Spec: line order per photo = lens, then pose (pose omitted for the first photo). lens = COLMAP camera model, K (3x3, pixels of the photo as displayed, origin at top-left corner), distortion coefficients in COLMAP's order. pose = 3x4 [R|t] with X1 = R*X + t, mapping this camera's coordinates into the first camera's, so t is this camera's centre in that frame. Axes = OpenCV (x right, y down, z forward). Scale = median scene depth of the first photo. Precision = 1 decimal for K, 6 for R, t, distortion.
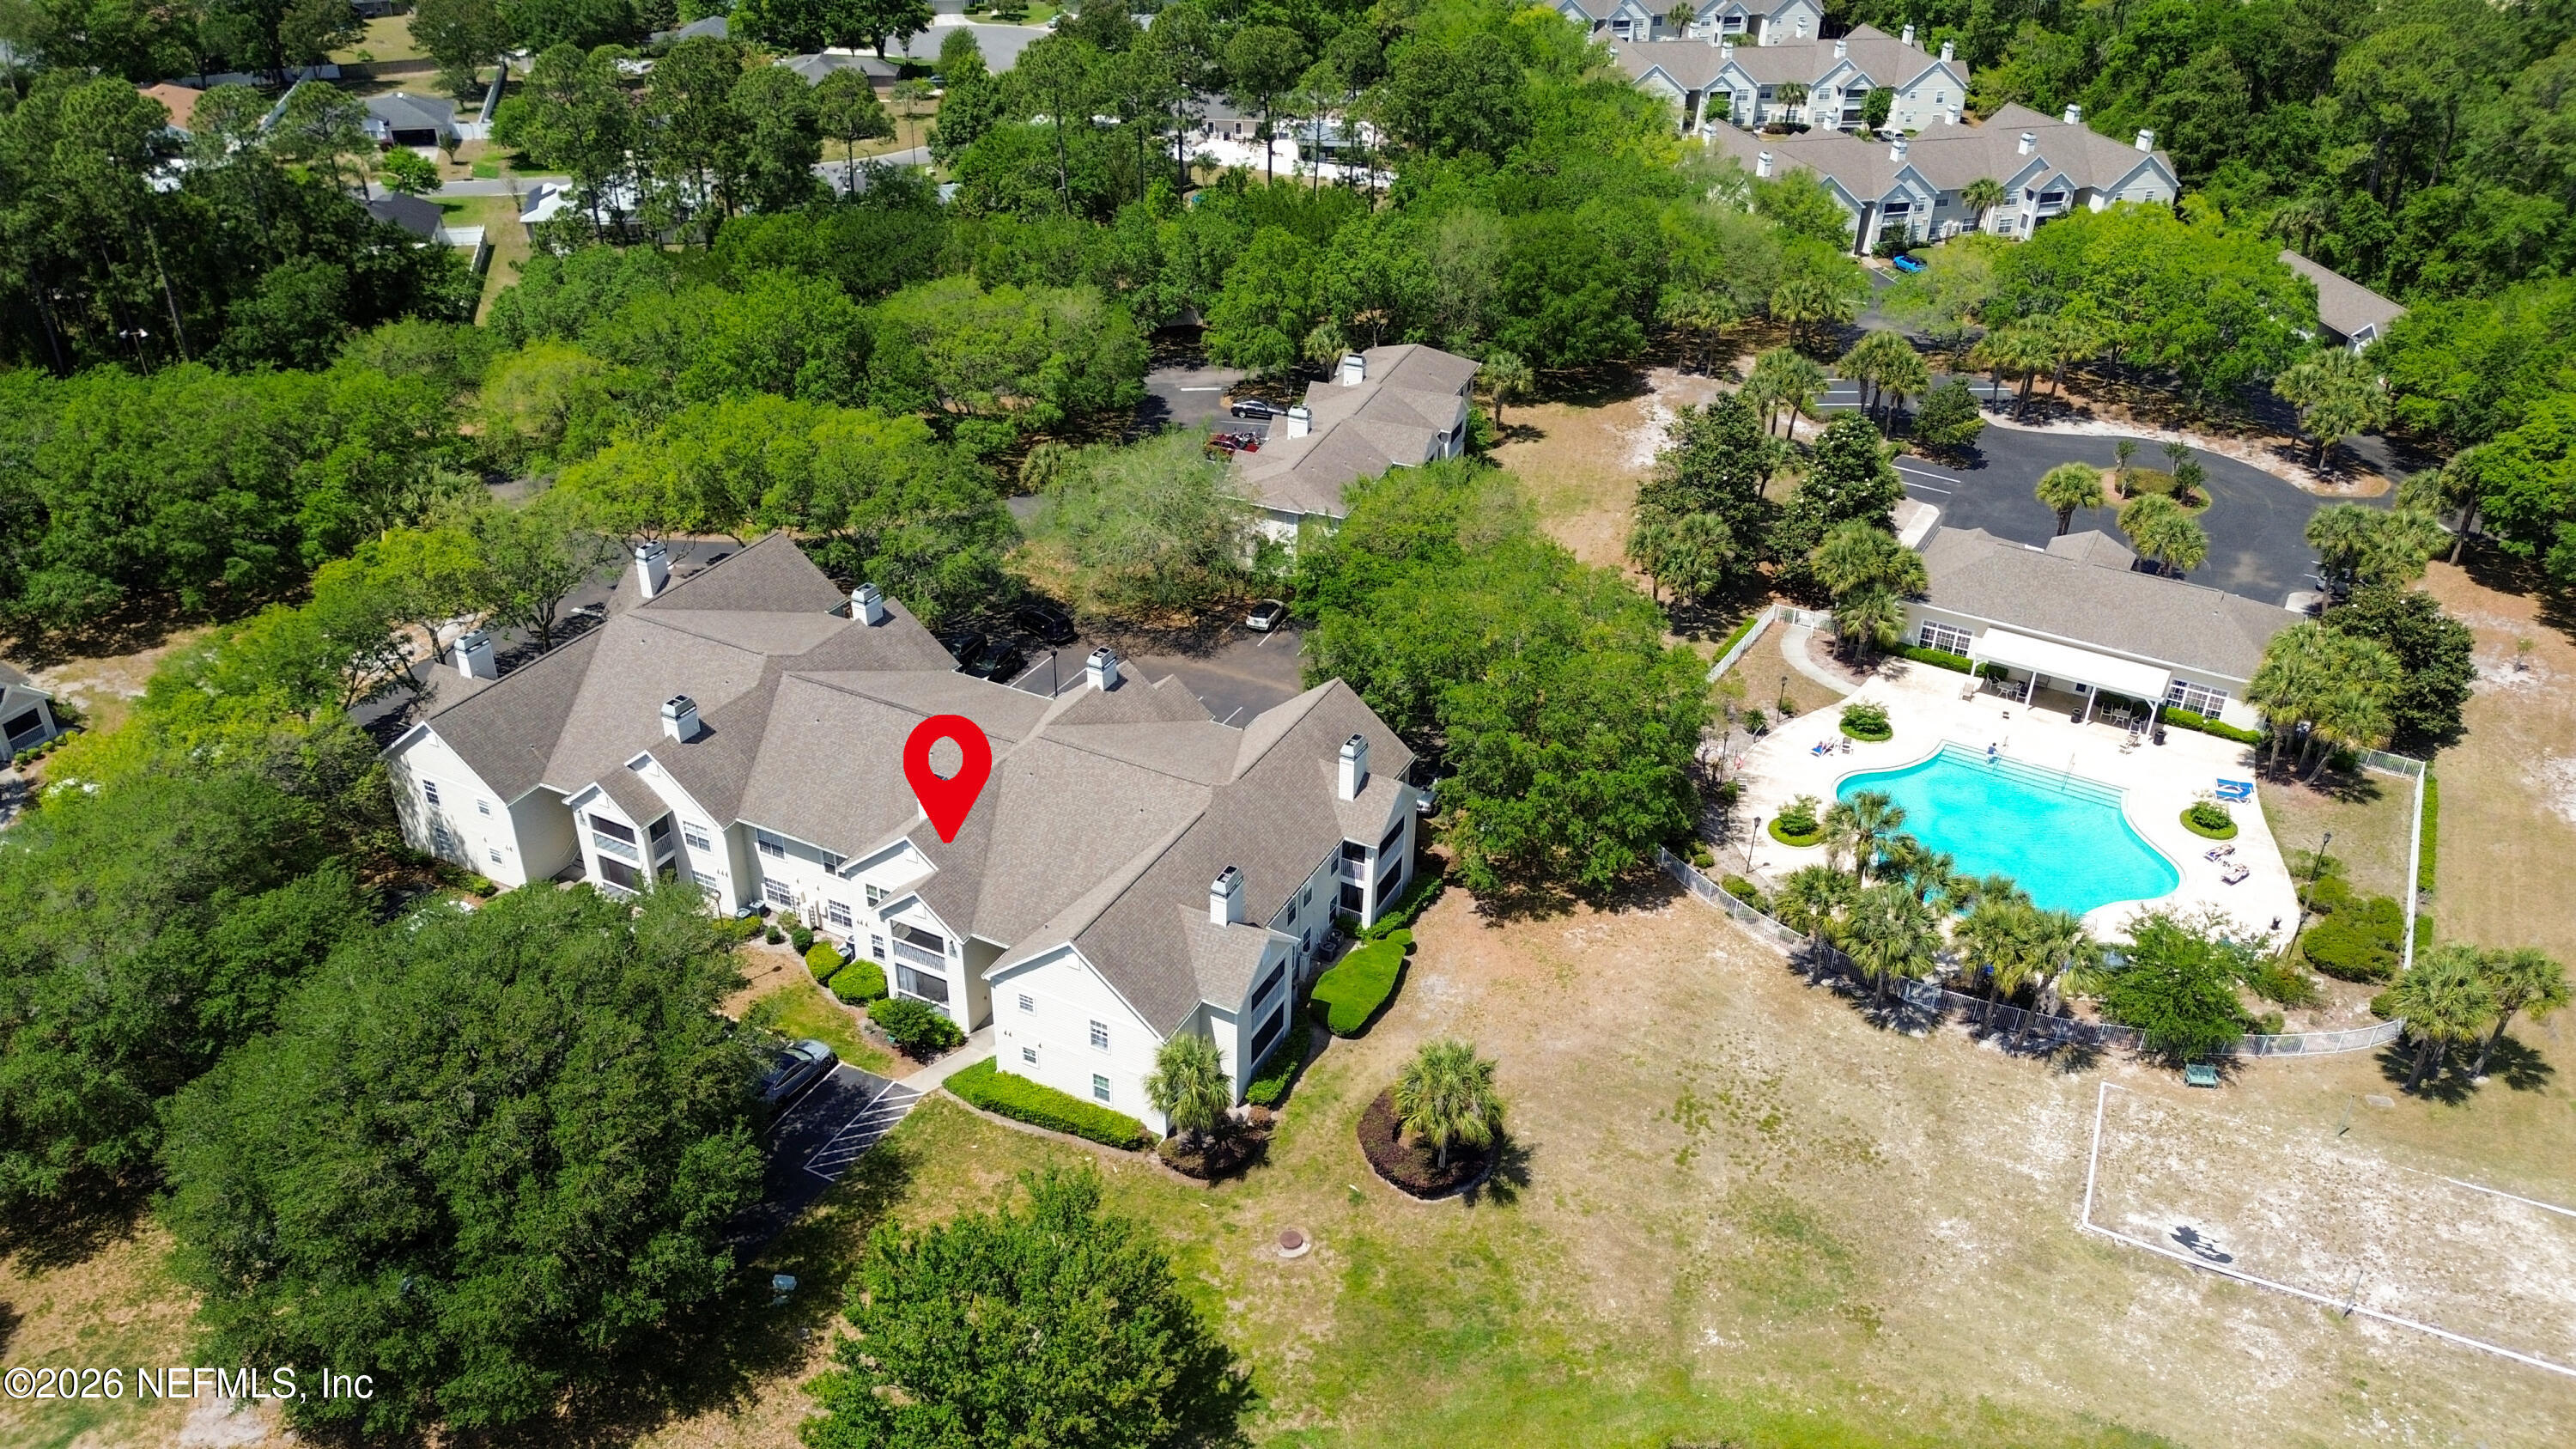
lens RADIAL K [[1823.0, 0, 1290.4], [0, 1823.0, 734.8], [0, 0, 1]] dist [0.078543, -0.095636]
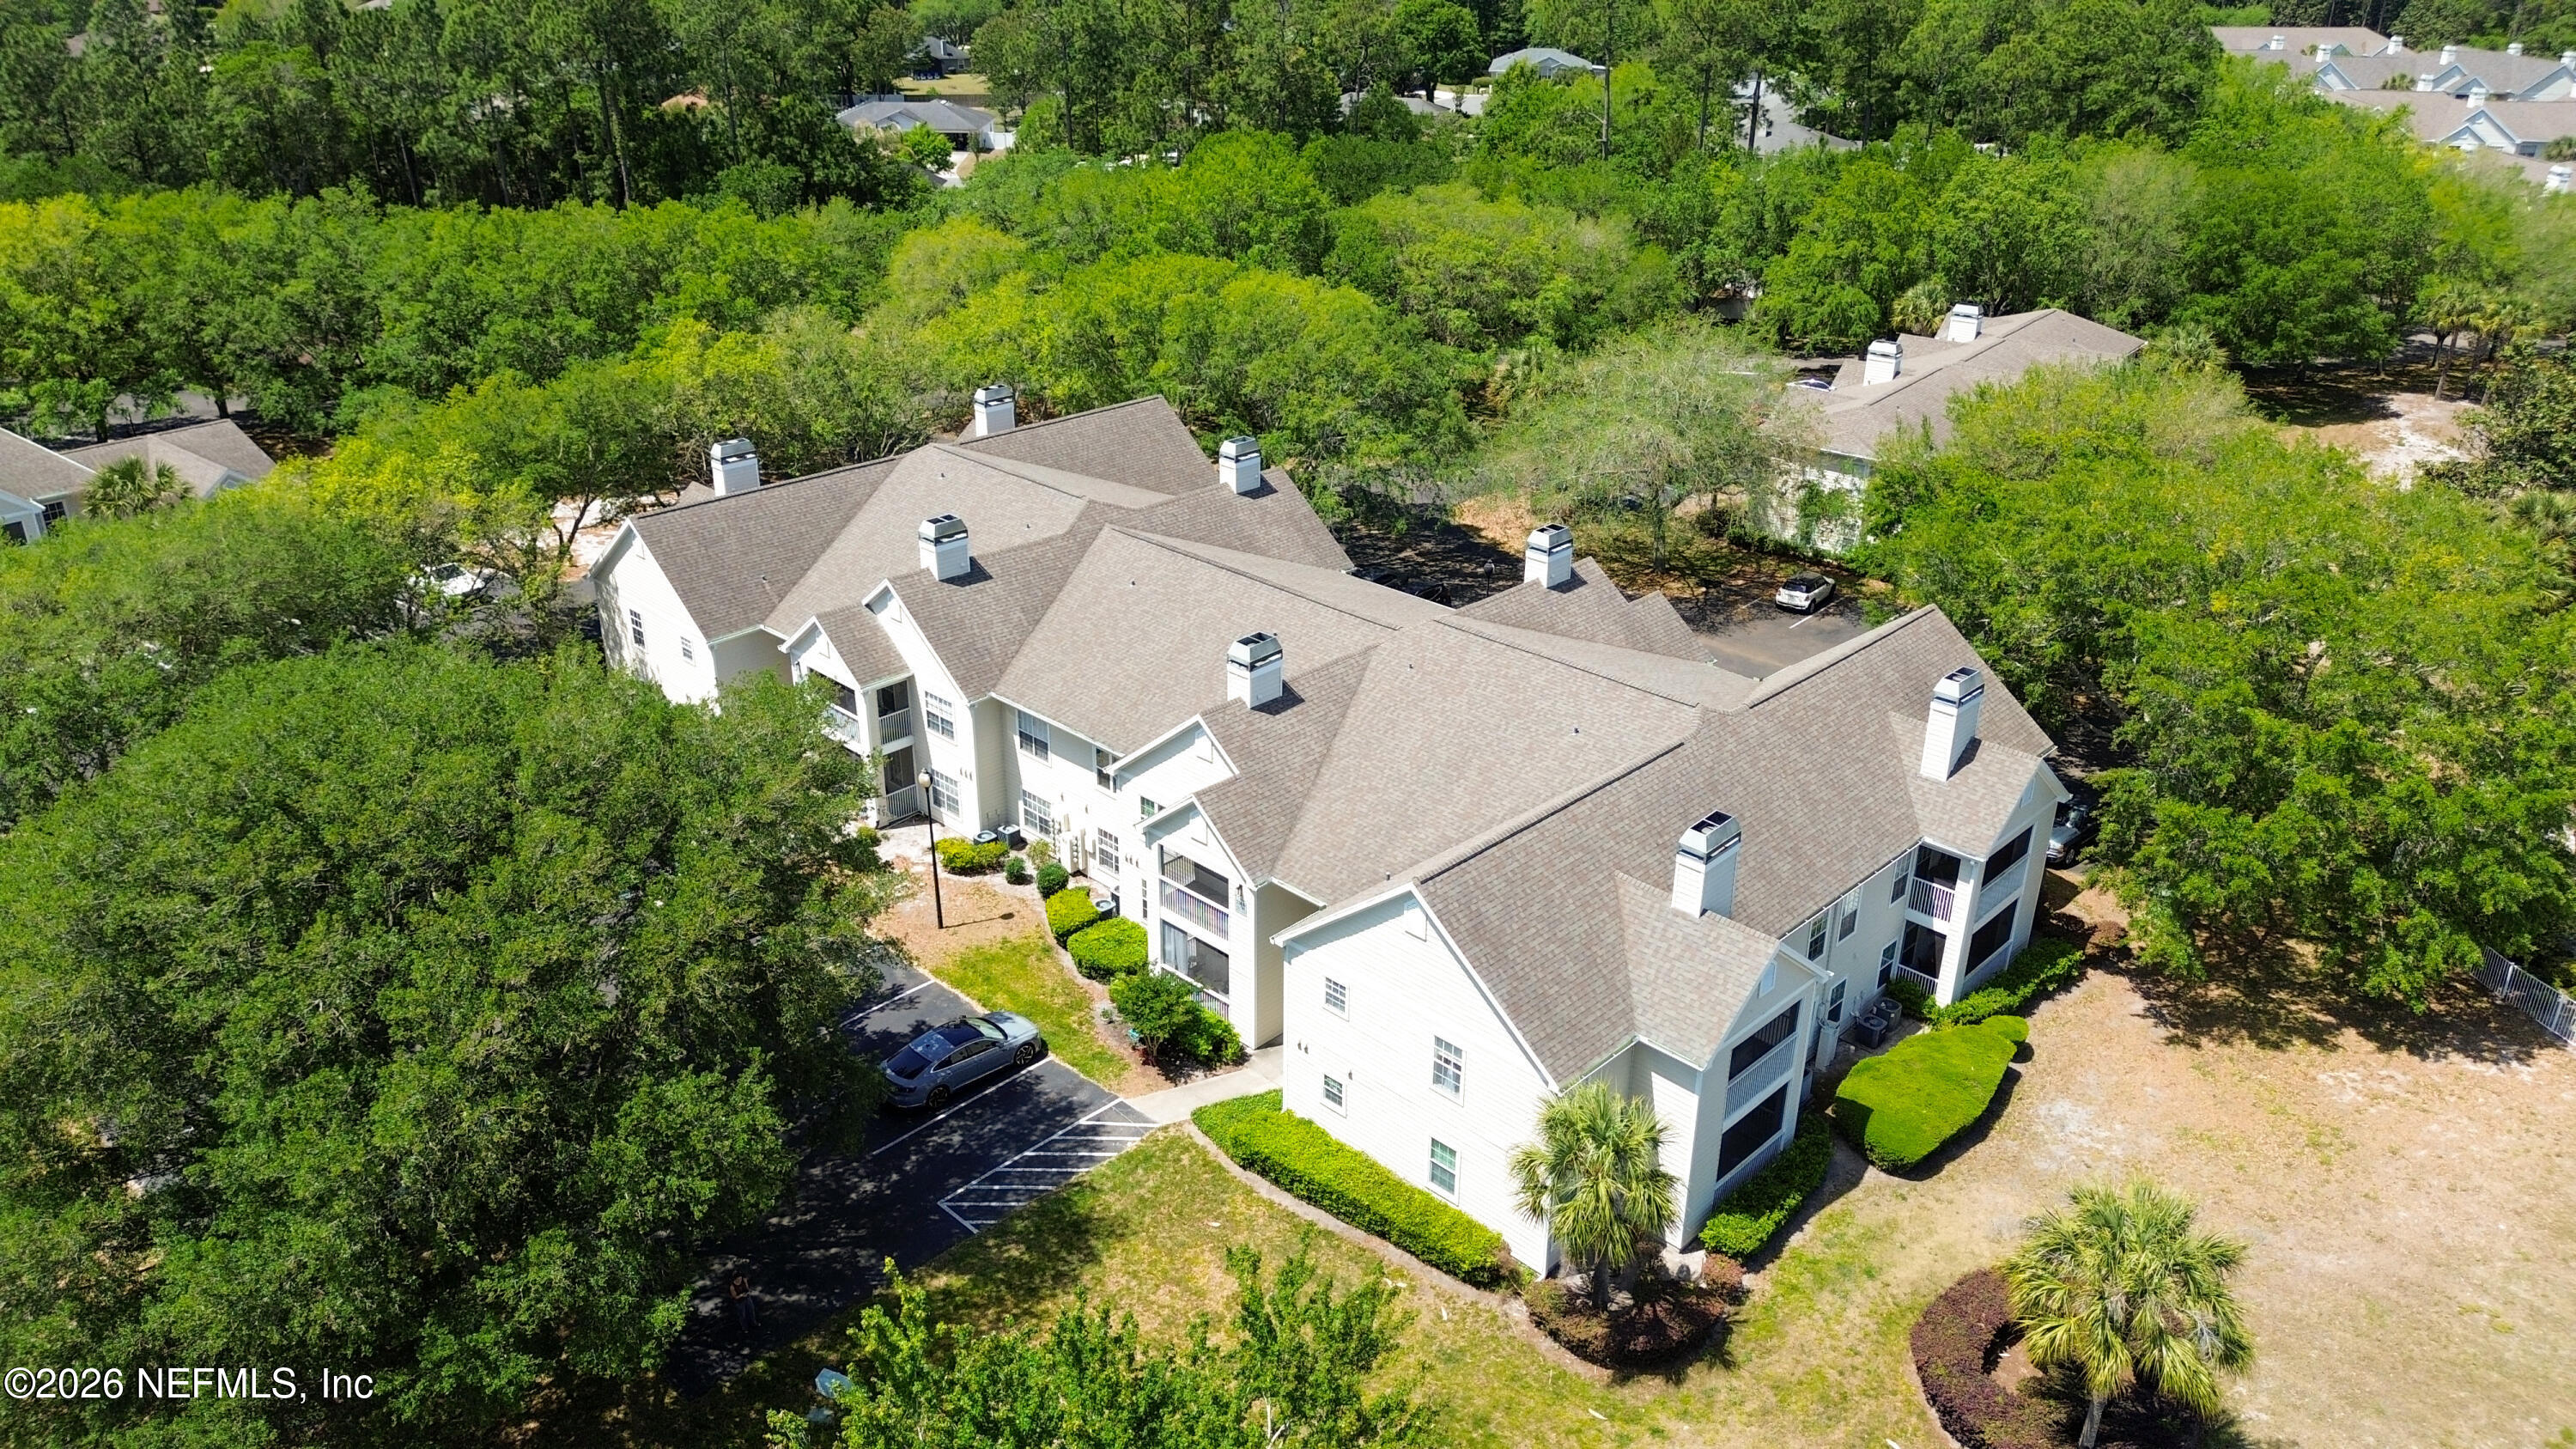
lens RADIAL K [[1823.0, 0, 1274.1], [0, 1823.0, 717.2], [0, 0, 1]] dist [0.078543, -0.095636]
pose [[0.953741, 0.113502, -0.278381, -0.009105], [-0.144599, 0.985036, -0.093778, 0.101142], [0.263571, 0.129694, 0.955882, 0.367283]]
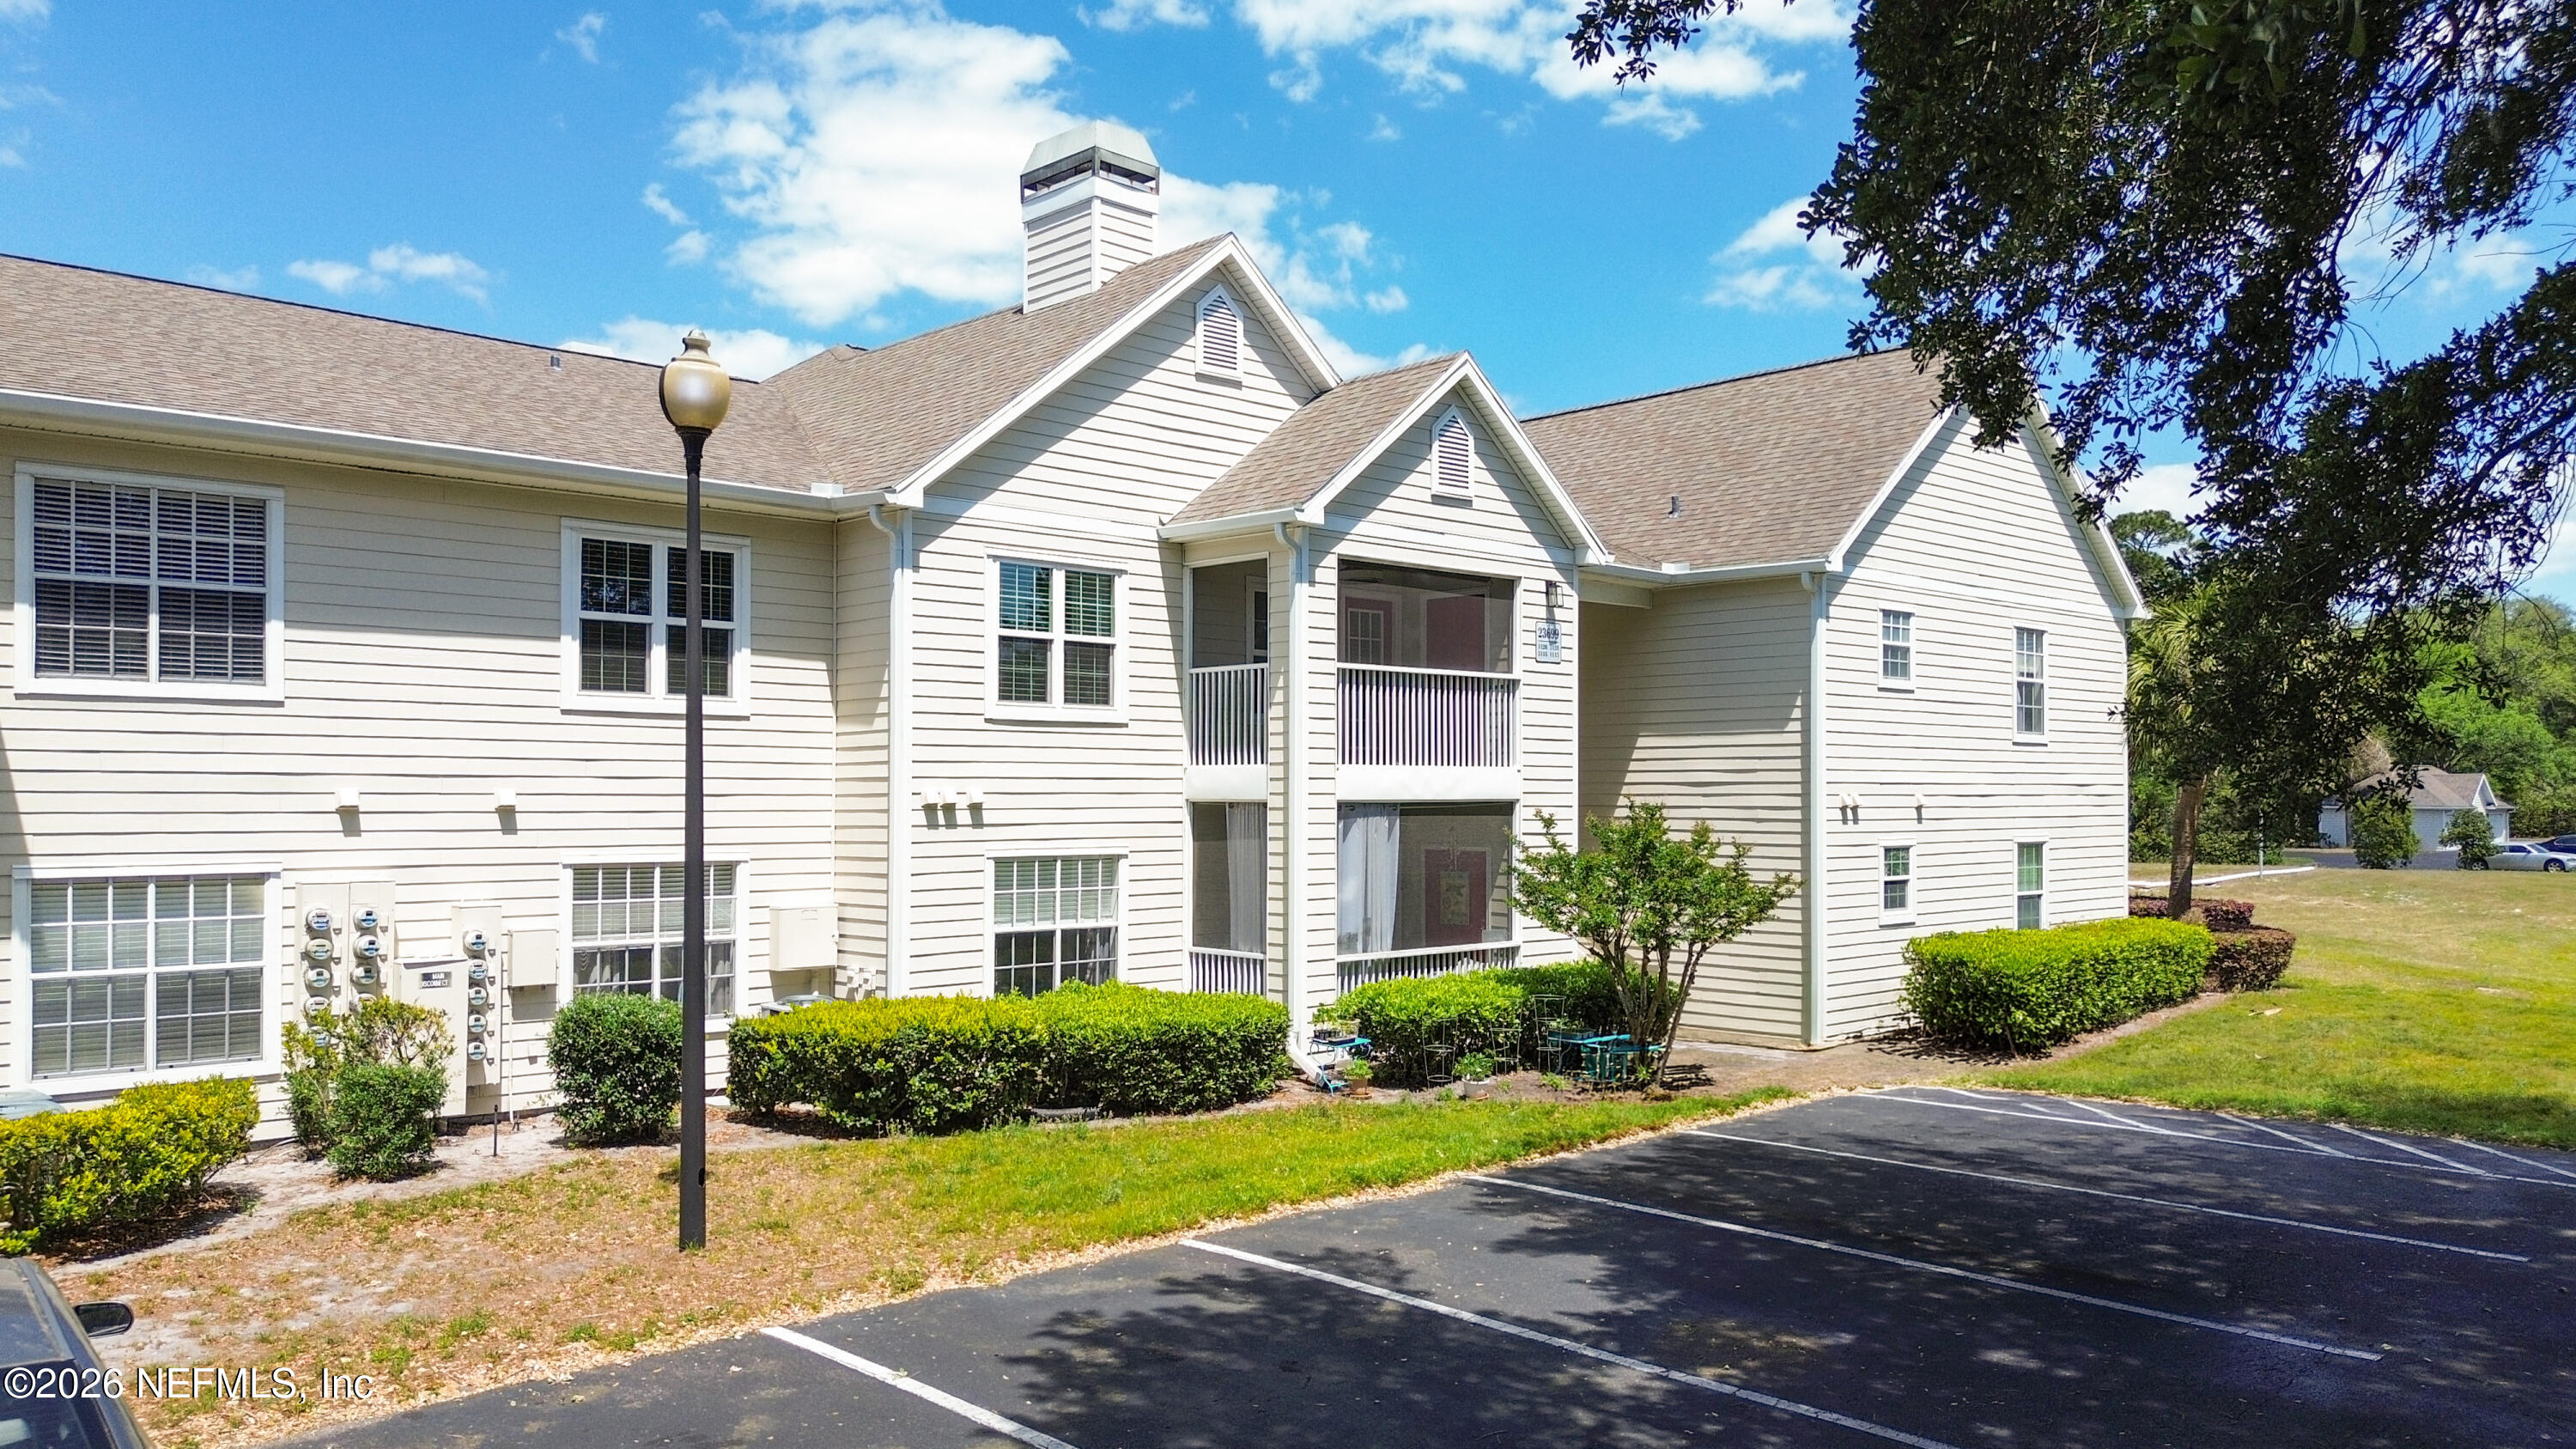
lens RADIAL K [[1823.0, 0, 1273.0], [0, 1823.0, 740.7], [0, 0, 1]] dist [0.078543, -0.095636]
pose [[0.336004, 0.013148, 0.941769, -0.394819], [0.489009, 0.852137, -0.186365, 0.144149], [-0.804967, 0.523153, 0.279892, 0.871428]]
